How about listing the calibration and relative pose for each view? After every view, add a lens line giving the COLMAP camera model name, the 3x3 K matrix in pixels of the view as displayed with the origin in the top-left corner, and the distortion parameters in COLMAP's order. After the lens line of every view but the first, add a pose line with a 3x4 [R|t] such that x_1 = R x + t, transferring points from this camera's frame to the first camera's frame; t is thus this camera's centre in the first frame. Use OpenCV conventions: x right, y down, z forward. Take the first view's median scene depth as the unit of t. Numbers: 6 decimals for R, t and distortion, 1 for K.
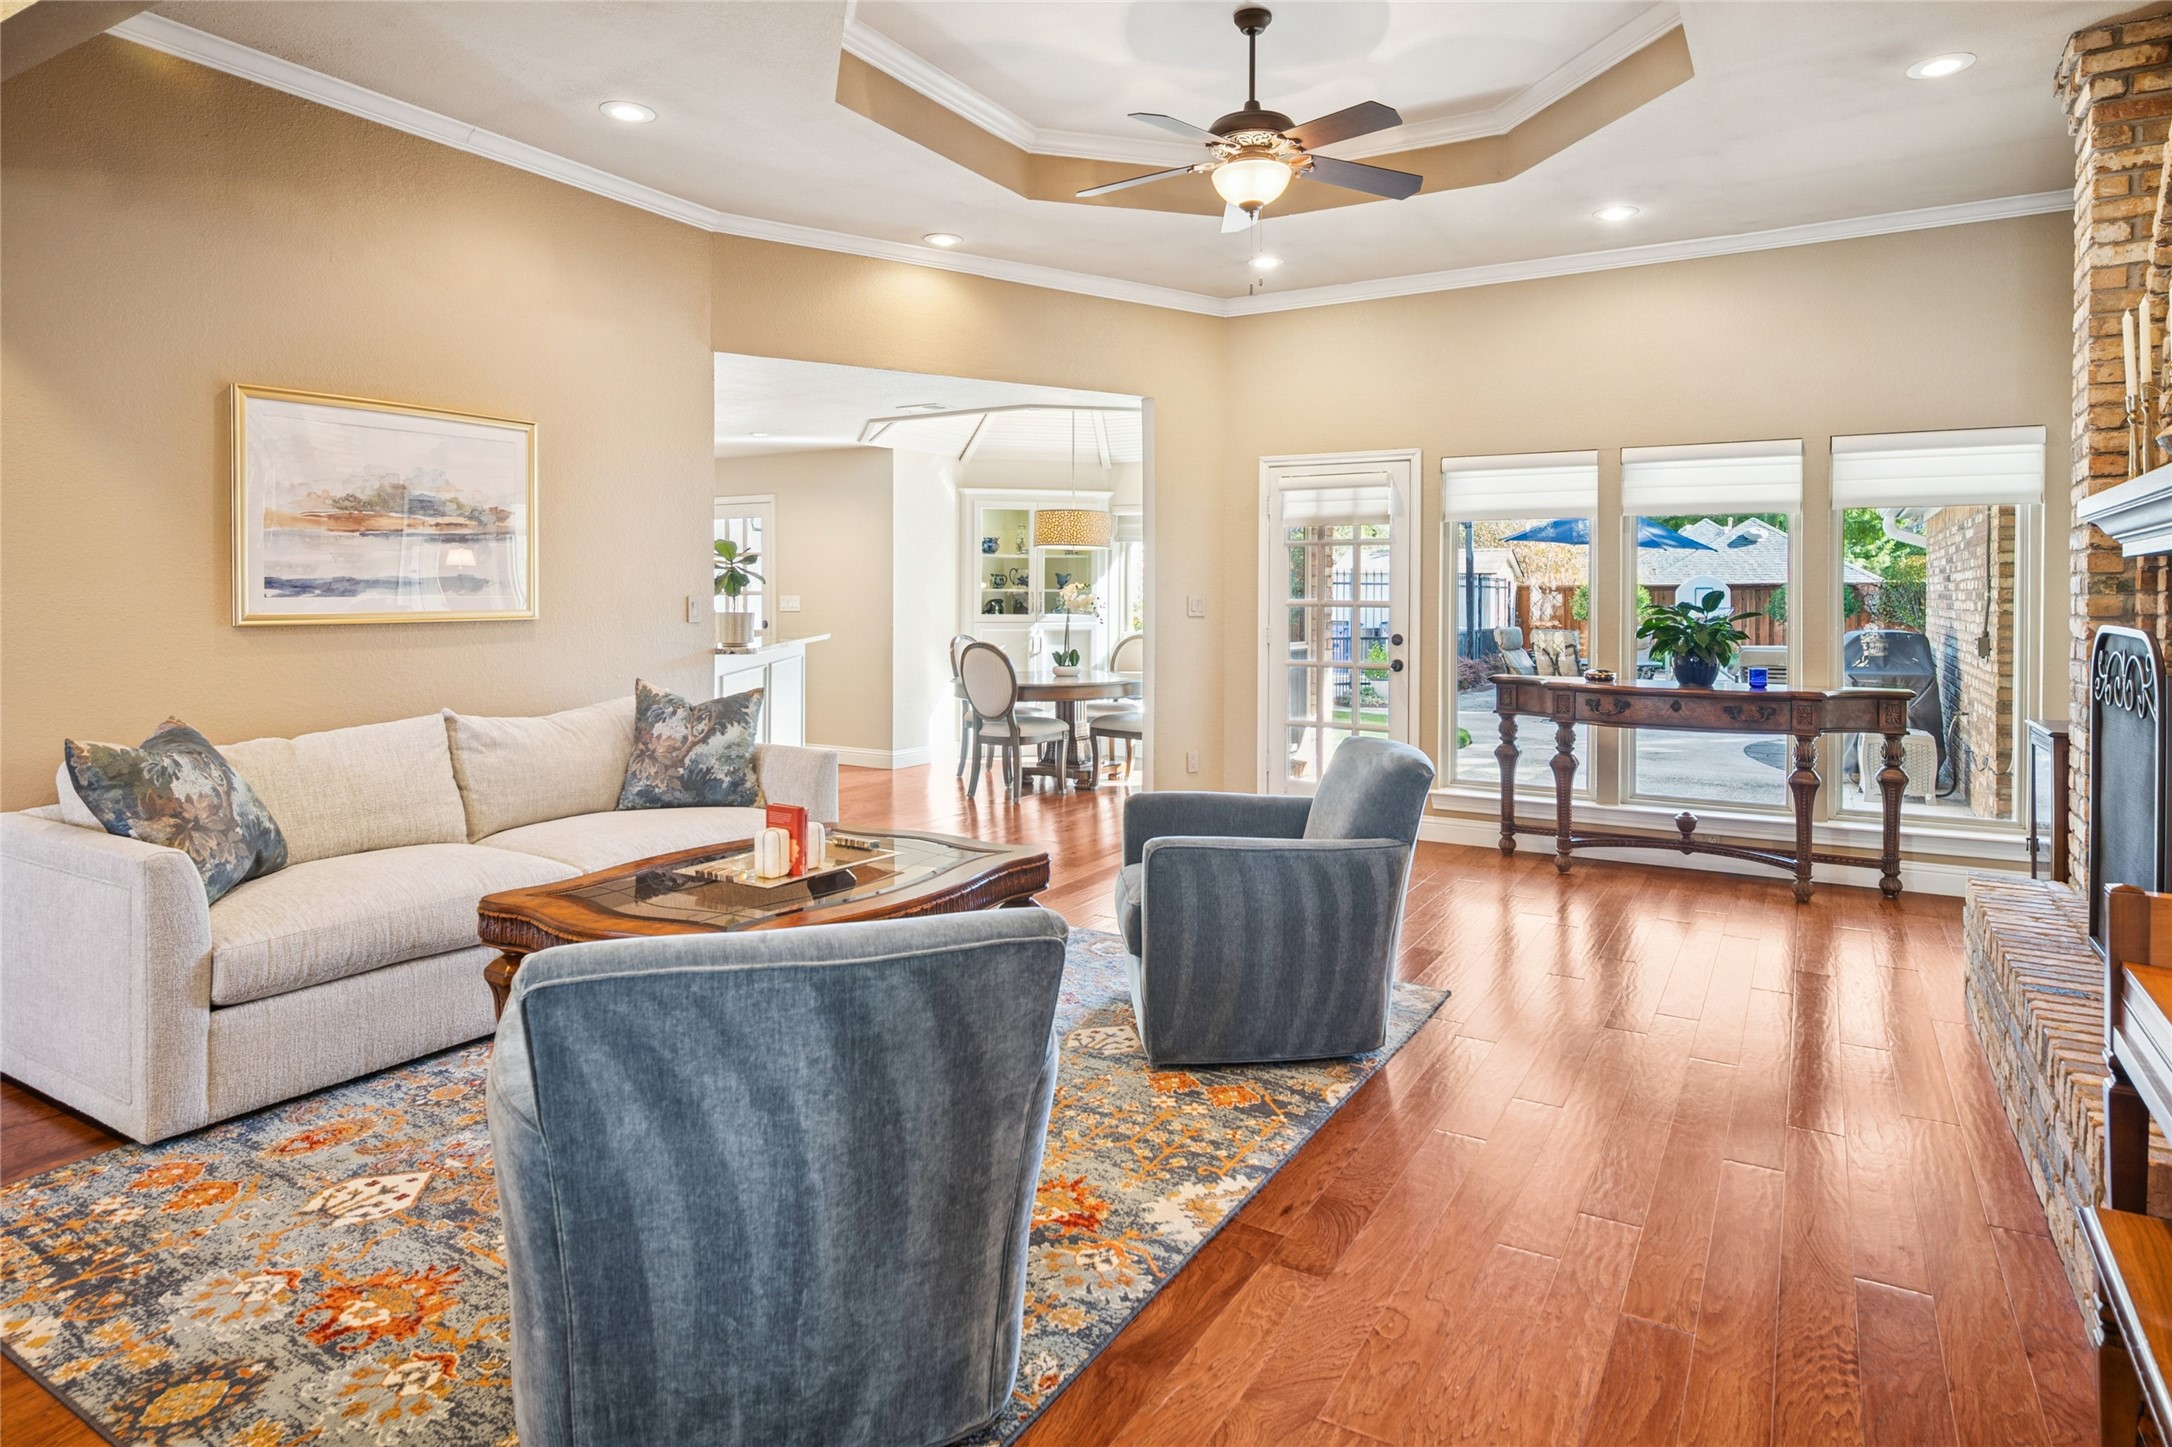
lens RADIAL K [[1235.0, 0, 1081.7], [0, 1235.0, 614.7], [0, 0, 1]] dist [0.004190, 0.001077]
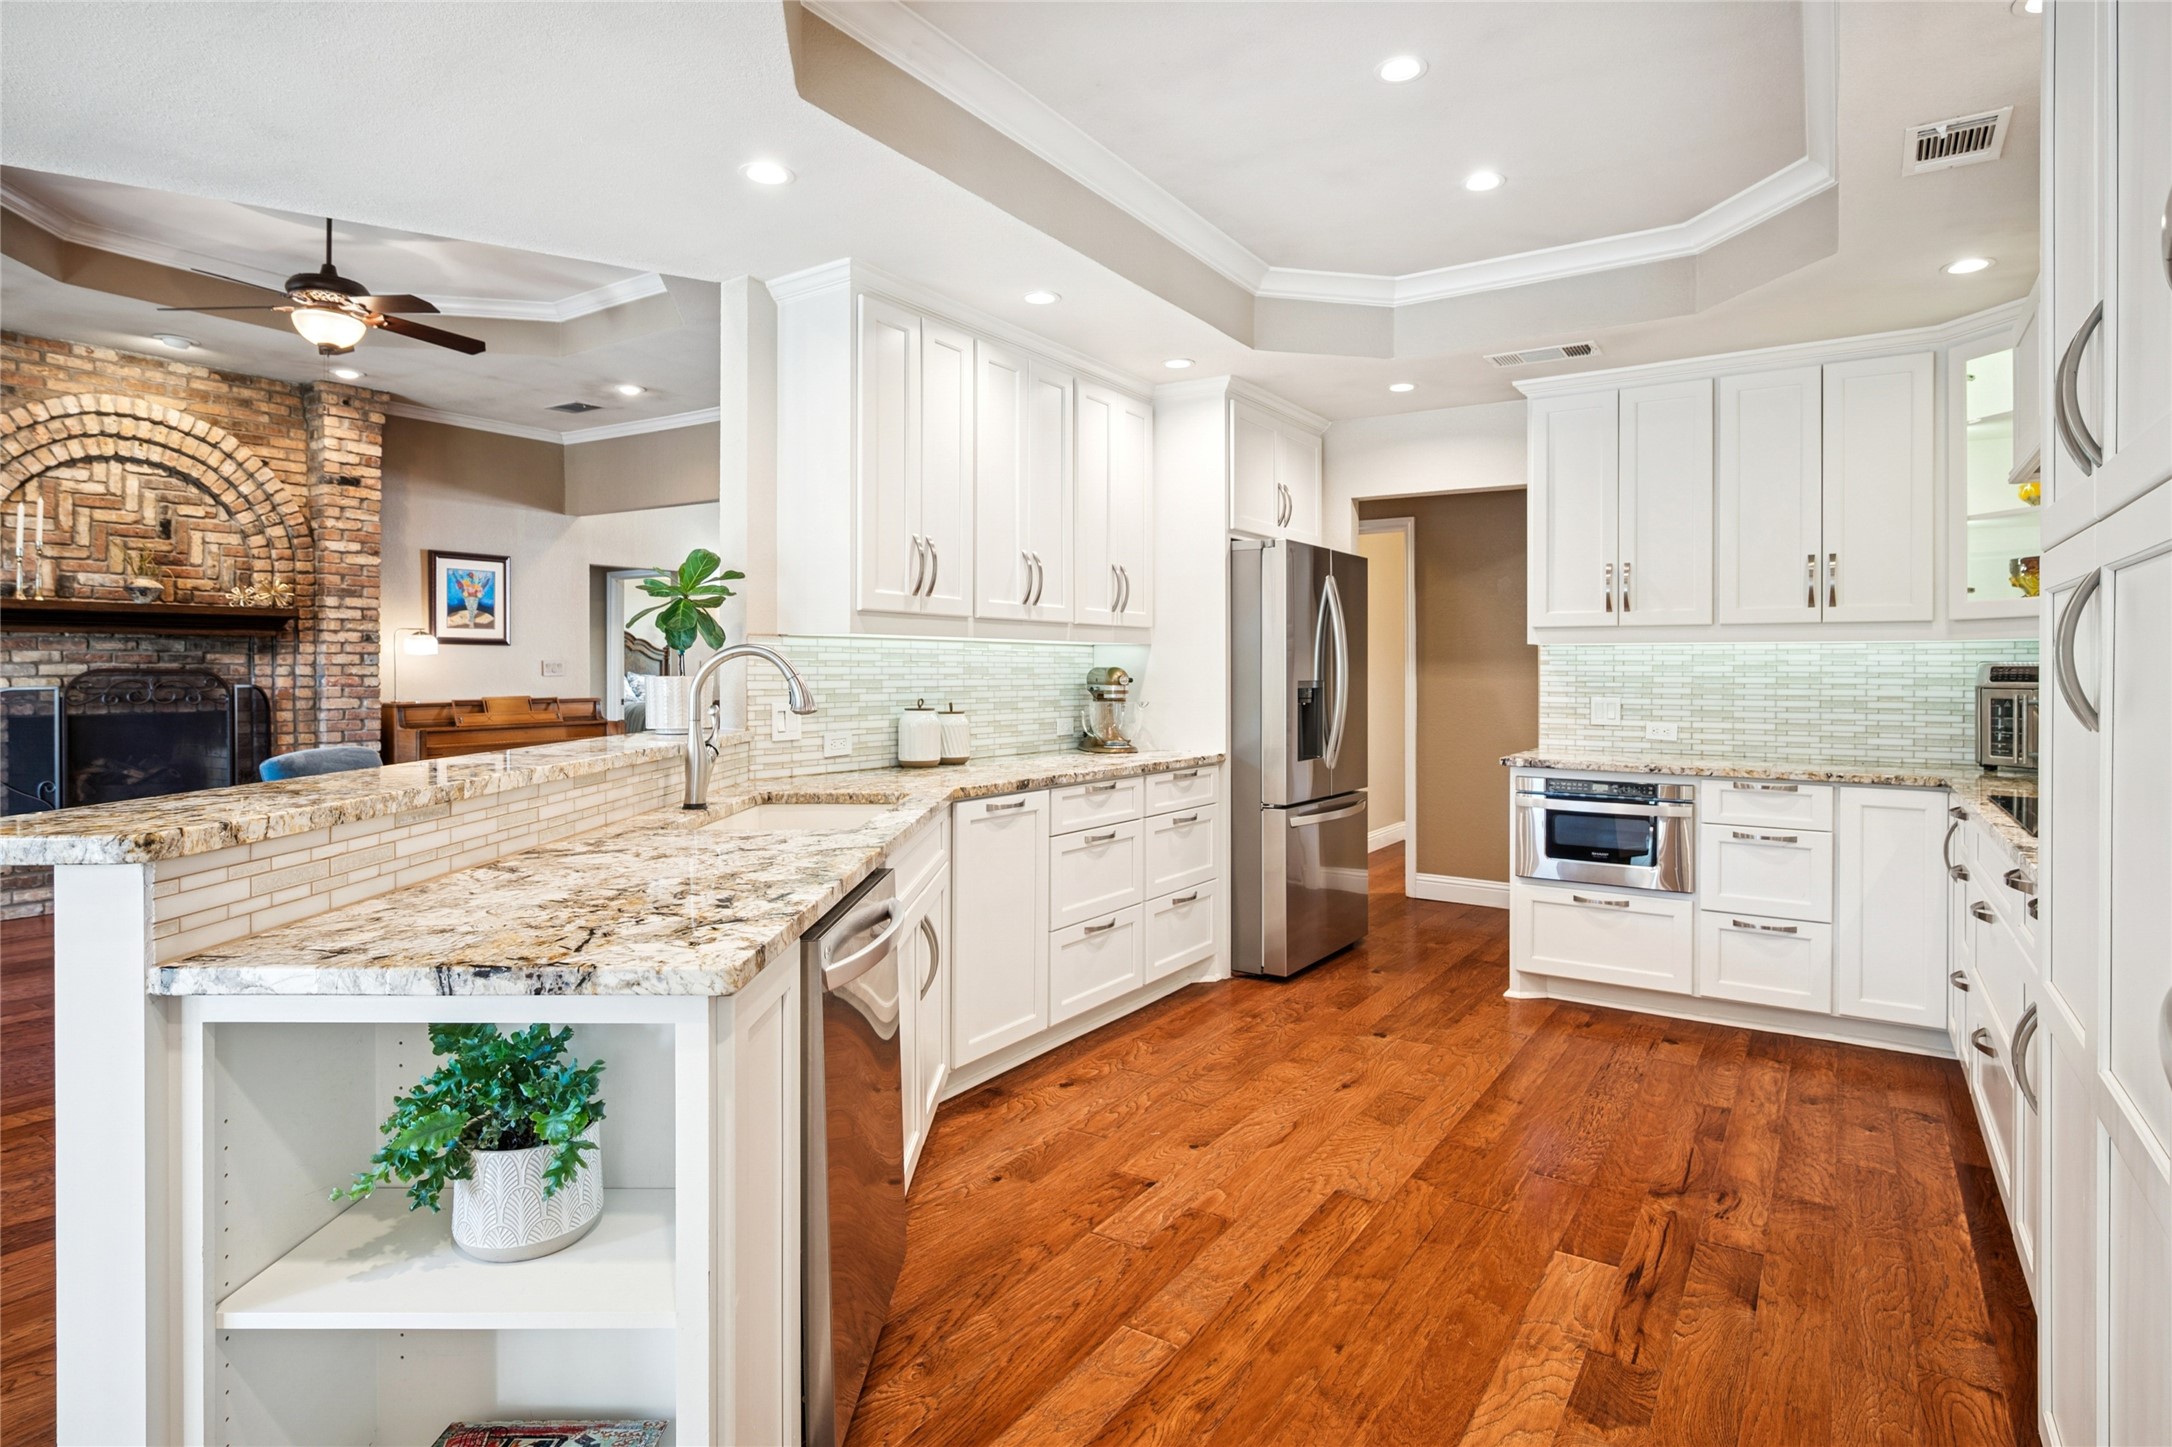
lens RADIAL K [[1144.7, 0, 1087.8], [0, 1144.7, 672.6], [0, 0, 1]] dist [-0.003807, -0.000074]
pose [[-0.998760, -0.007243, 0.049248, -0.700285], [-0.006286, 0.999789, 0.019568, -0.023850], [-0.049379, 0.019235, -0.998595, 2.131647]]
